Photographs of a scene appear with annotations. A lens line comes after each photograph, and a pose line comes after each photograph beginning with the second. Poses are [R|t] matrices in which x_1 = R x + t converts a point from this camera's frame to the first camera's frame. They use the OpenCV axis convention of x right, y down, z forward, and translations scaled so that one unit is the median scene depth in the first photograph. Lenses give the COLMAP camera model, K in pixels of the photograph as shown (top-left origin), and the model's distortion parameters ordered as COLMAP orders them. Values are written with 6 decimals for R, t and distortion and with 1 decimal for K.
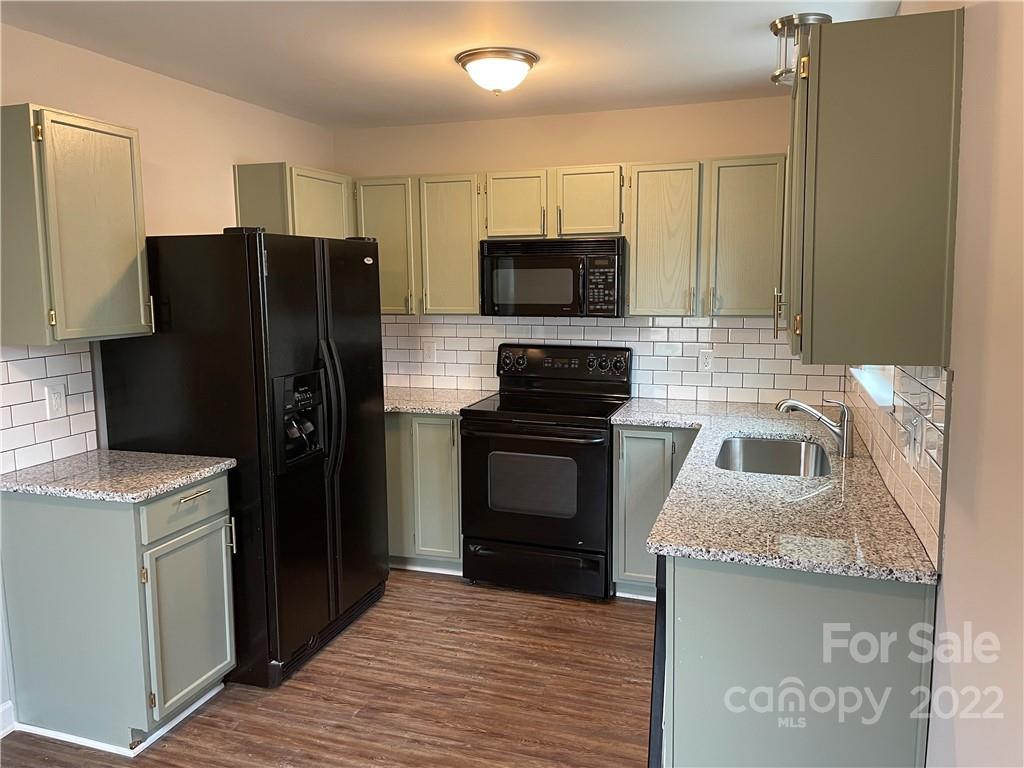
lens RADIAL K [[773.5, 0, 513.3], [0, 773.5, 373.3], [0, 0, 1]] dist [0.071917, -0.099808]
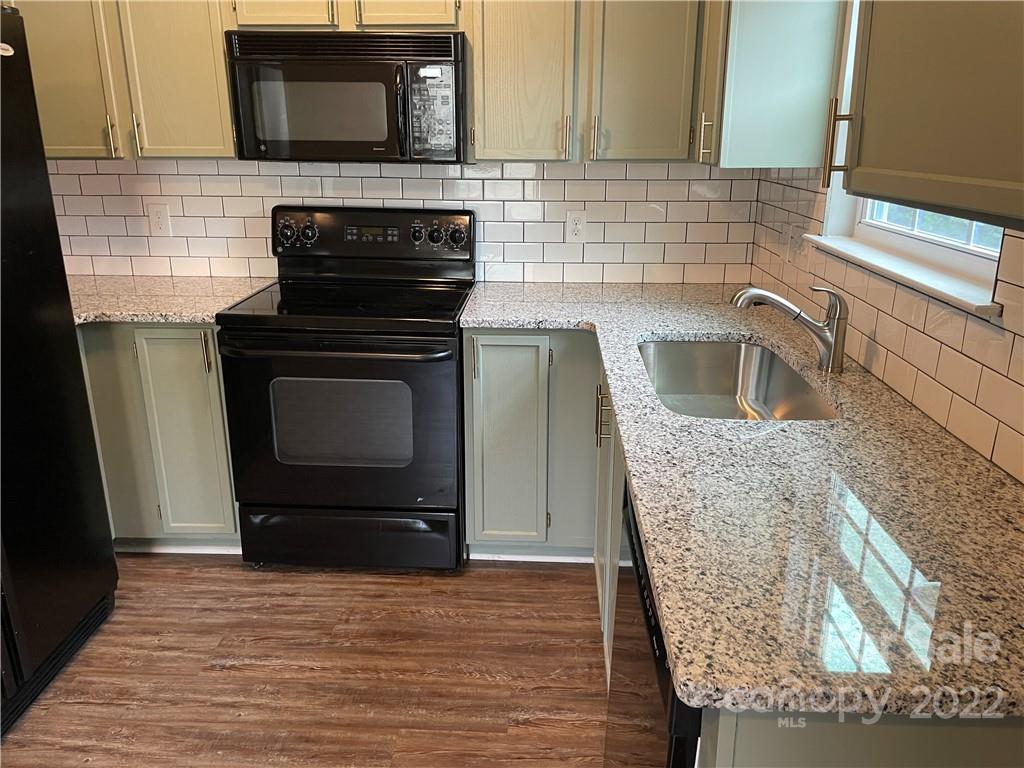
lens RADIAL K [[773.5, 0, 517.4], [0, 773.5, 369.6], [0, 0, 1]] dist [0.071917, -0.099808]
pose [[0.960345, -0.071071, 0.269604, -0.007734], [0.024368, 0.984661, 0.172769, -0.012093], [-0.277747, -0.159348, 0.947346, 0.334838]]
